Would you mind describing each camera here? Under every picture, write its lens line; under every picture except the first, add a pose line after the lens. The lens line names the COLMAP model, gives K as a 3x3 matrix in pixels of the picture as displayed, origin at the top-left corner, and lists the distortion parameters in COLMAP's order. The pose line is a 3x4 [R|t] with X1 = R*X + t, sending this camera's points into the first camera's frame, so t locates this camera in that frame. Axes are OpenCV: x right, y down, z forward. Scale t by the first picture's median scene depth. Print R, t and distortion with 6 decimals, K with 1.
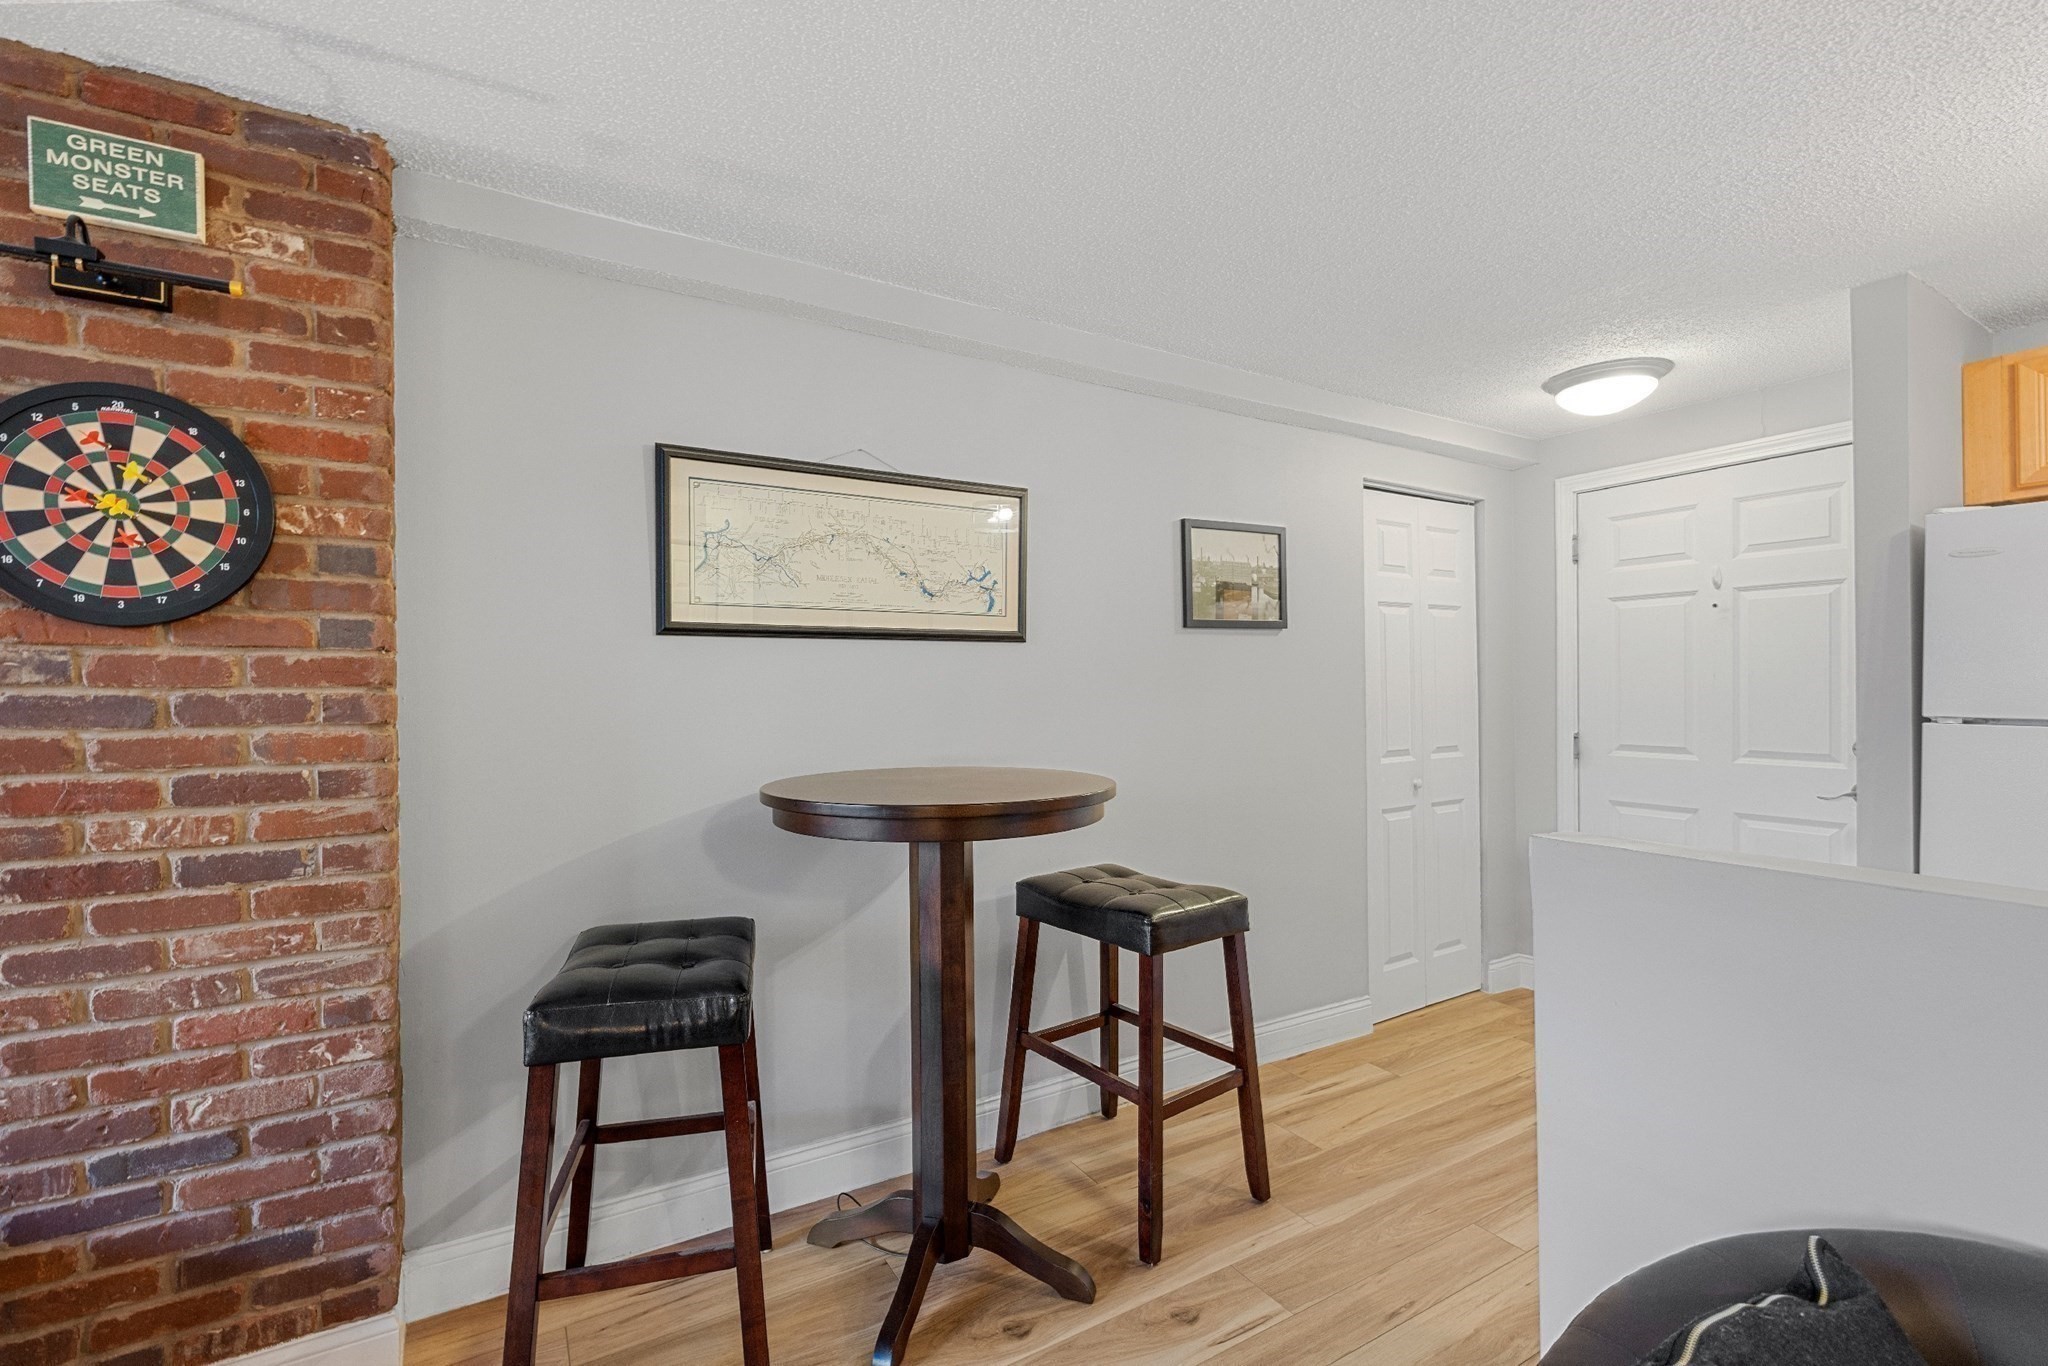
lens RADIAL K [[890.0, 0, 1001.3], [0, 890.0, 690.1], [0, 0, 1]] dist [-0.000787, 0.000124]
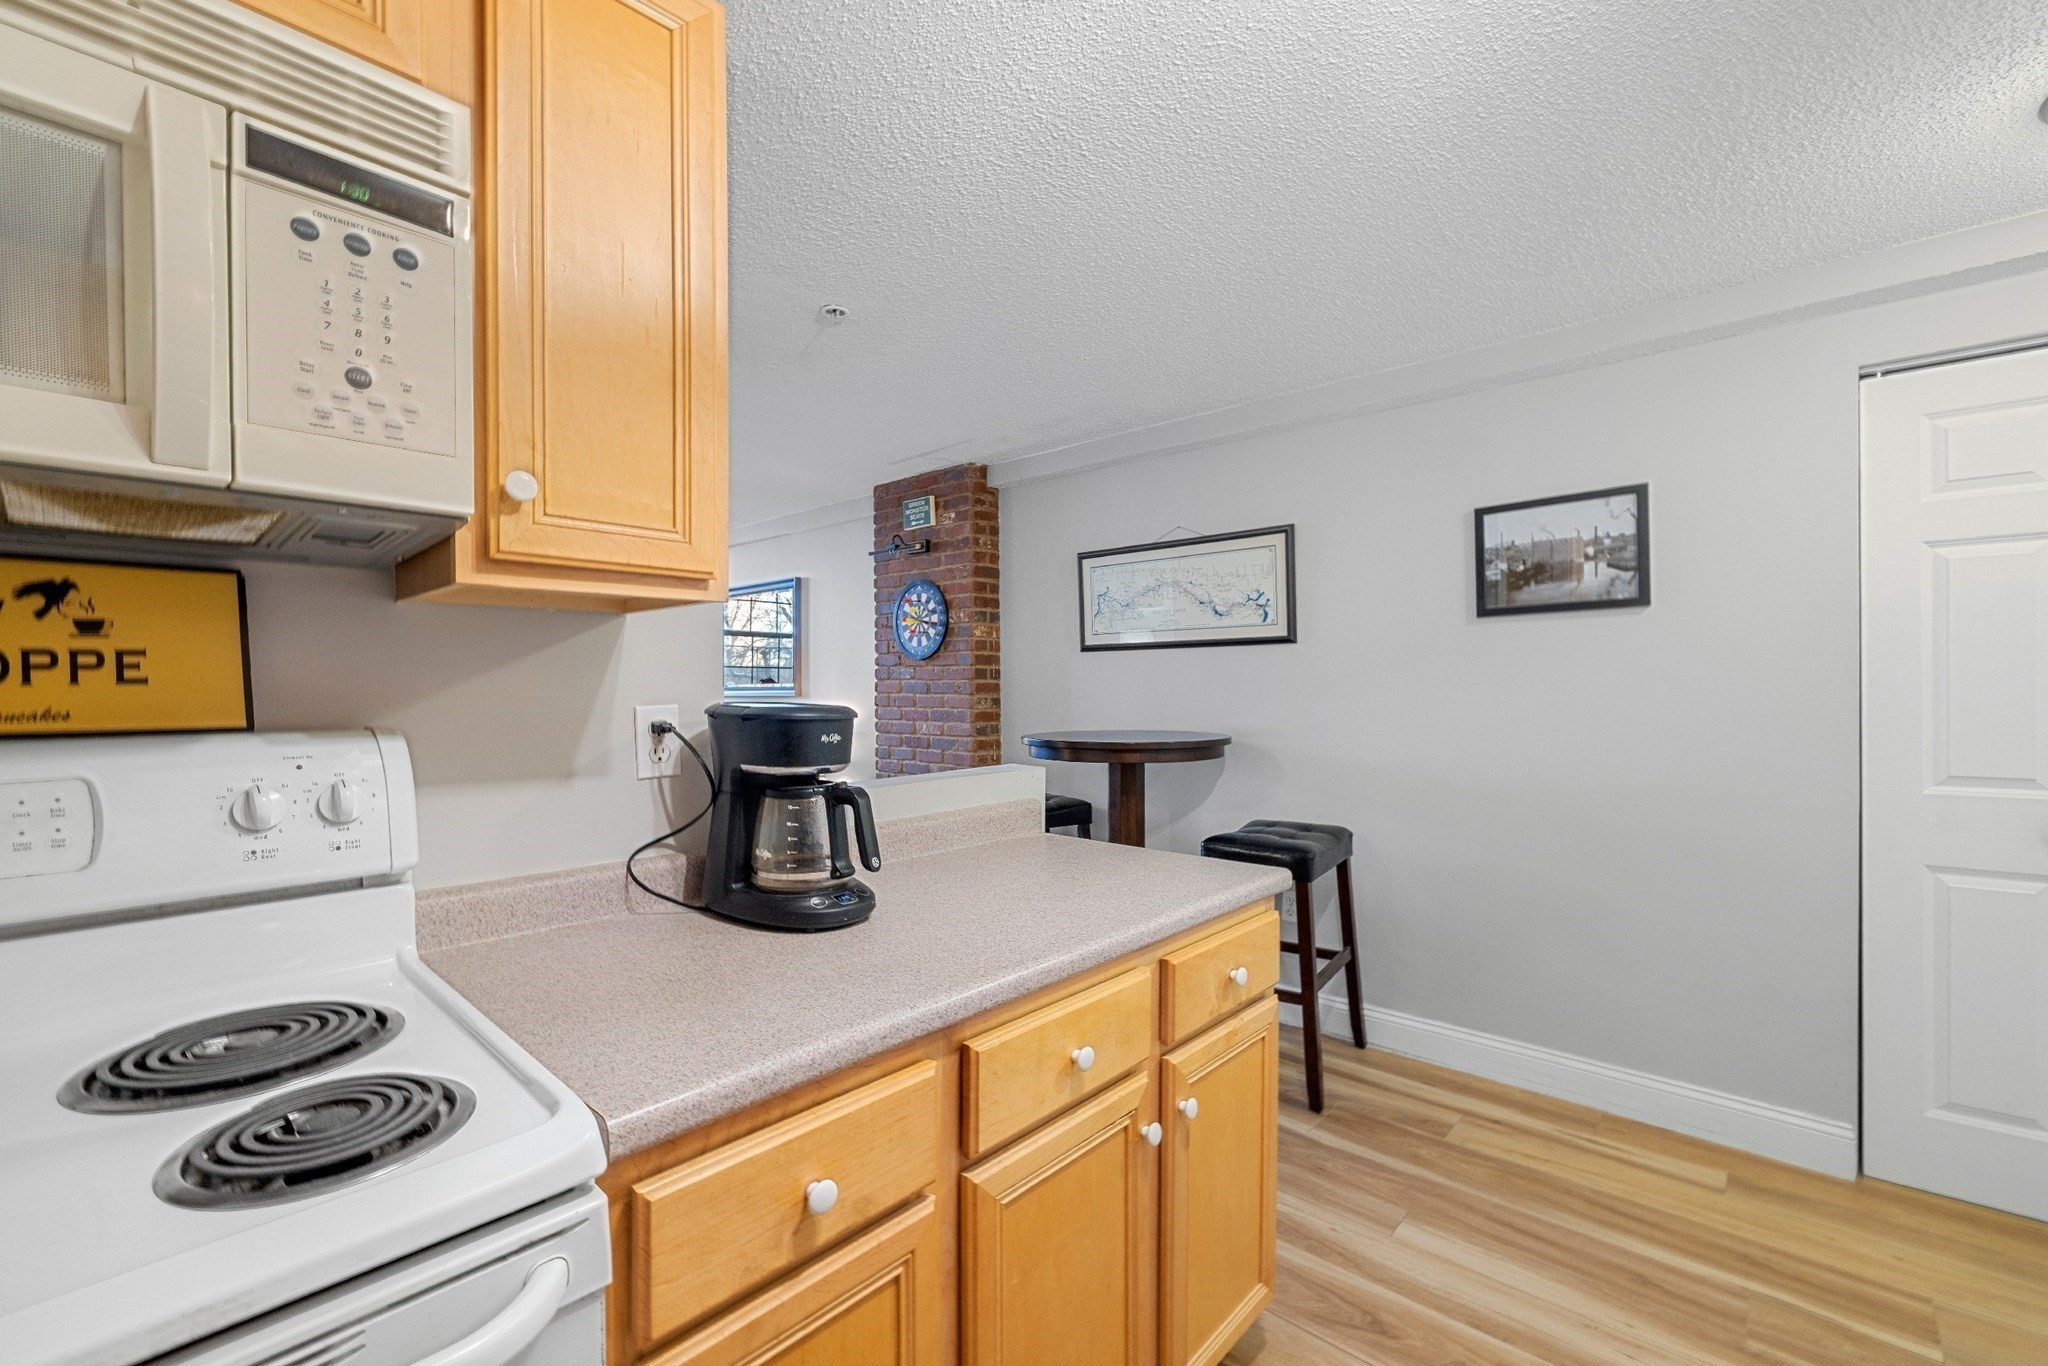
lens RADIAL K [[886.7, 0, 1018.7], [0, 886.7, 705.6], [0, 0, 1]] dist [-0.000574, 0.000072]
pose [[0.288965, 0.027553, -0.956943, 1.278049], [0.002633, 0.999559, 0.029575, -0.002693], [0.957336, -0.011066, 0.288765, 0.281002]]
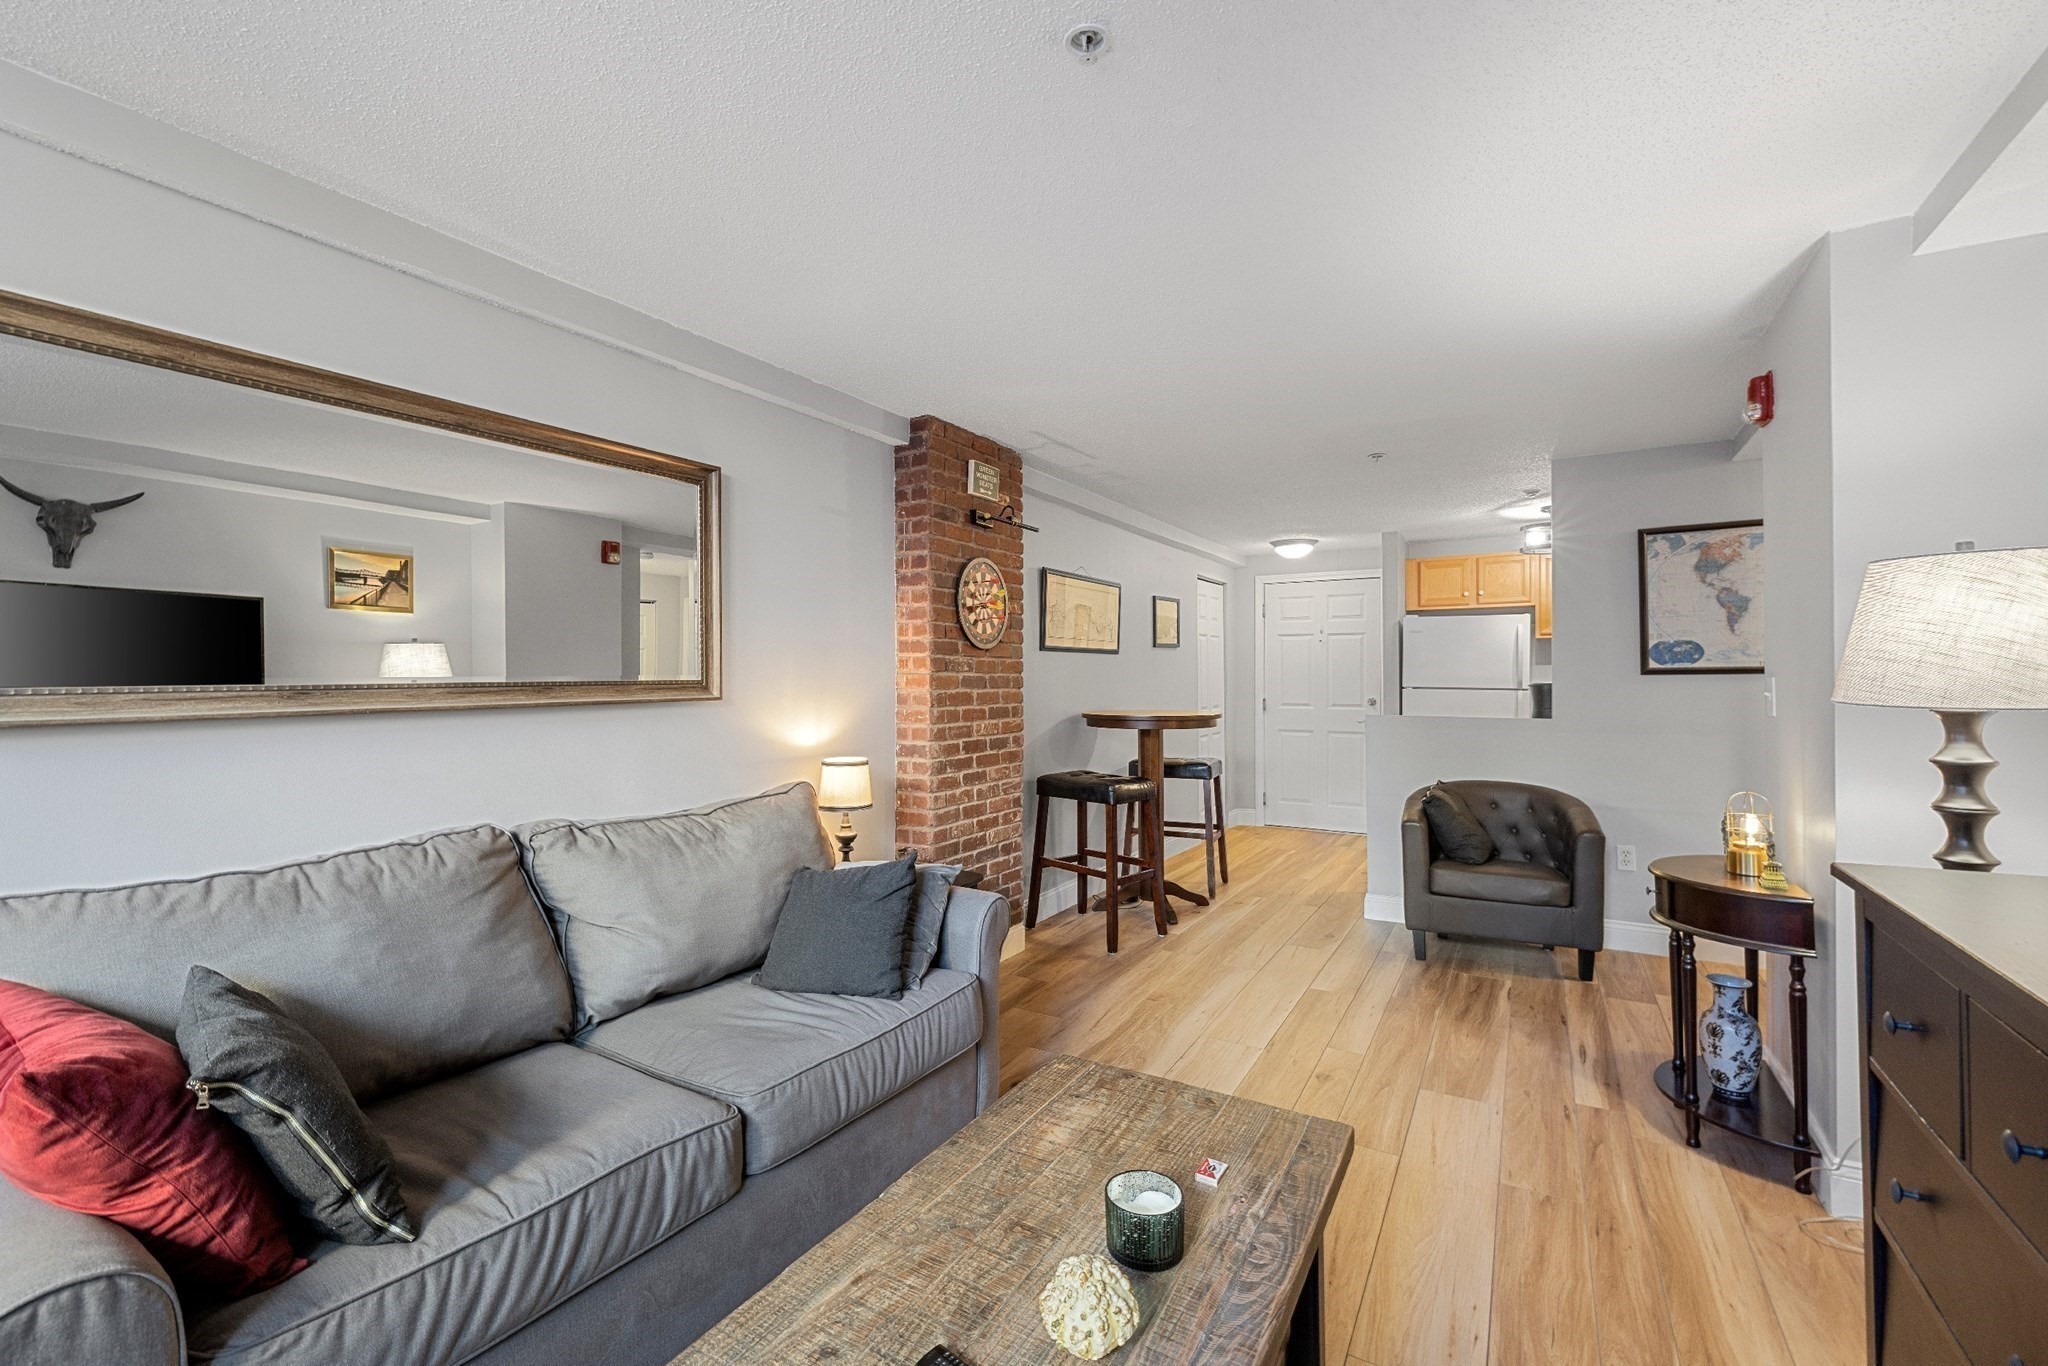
lens RADIAL K [[864.2, 0, 1028.2], [0, 864.2, 672.4], [0, 0, 1]] dist [-0.000793, 0.000047]
pose [[0.870742, 0.007402, 0.491684, -1.347959], [-0.004175, 0.999962, -0.007660, 0.009430], [-0.491722, 0.004617, 0.870740, -0.815476]]
